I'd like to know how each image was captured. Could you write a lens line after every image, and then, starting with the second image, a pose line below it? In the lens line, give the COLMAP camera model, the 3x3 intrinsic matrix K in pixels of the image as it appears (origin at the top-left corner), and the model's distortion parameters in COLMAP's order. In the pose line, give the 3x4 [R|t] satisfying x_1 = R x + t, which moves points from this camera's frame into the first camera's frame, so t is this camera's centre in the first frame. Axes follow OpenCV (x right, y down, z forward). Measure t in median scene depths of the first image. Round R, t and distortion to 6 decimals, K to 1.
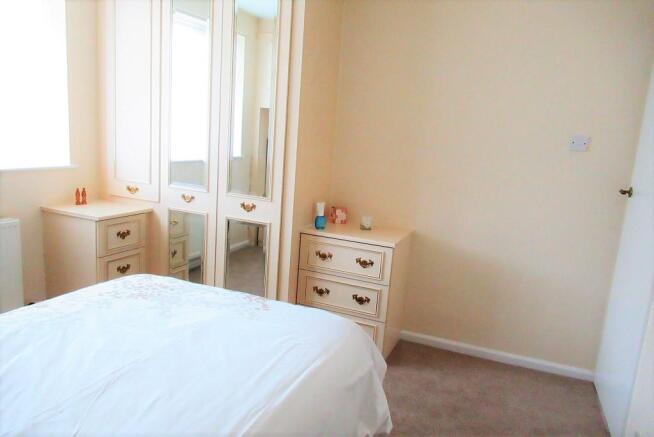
lens RADIAL K [[489.6, 0, 325.7], [0, 489.6, 218.9], [0, 0, 1]] dist [0.001185, 0.000129]
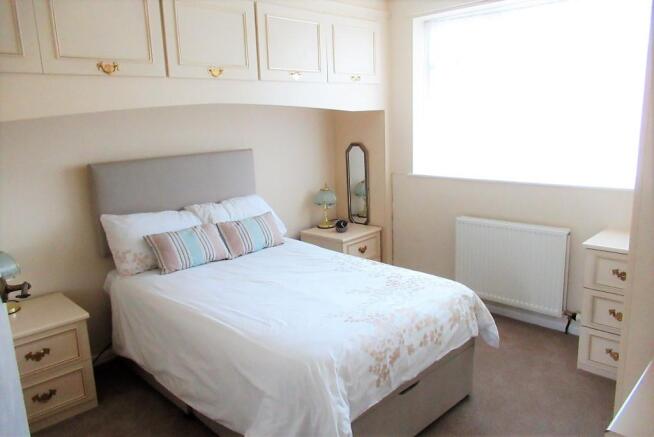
lens RADIAL K [[489.6, 0, 325.7], [0, 489.6, 218.8], [0, 0, 1]] dist [0.001185, 0.000129]
pose [[-0.385268, 0.127935, -0.913894, 0.826279], [-0.154015, 0.967538, 0.200372, -0.232237], [0.909862, 0.217951, -0.353057, 1.263137]]
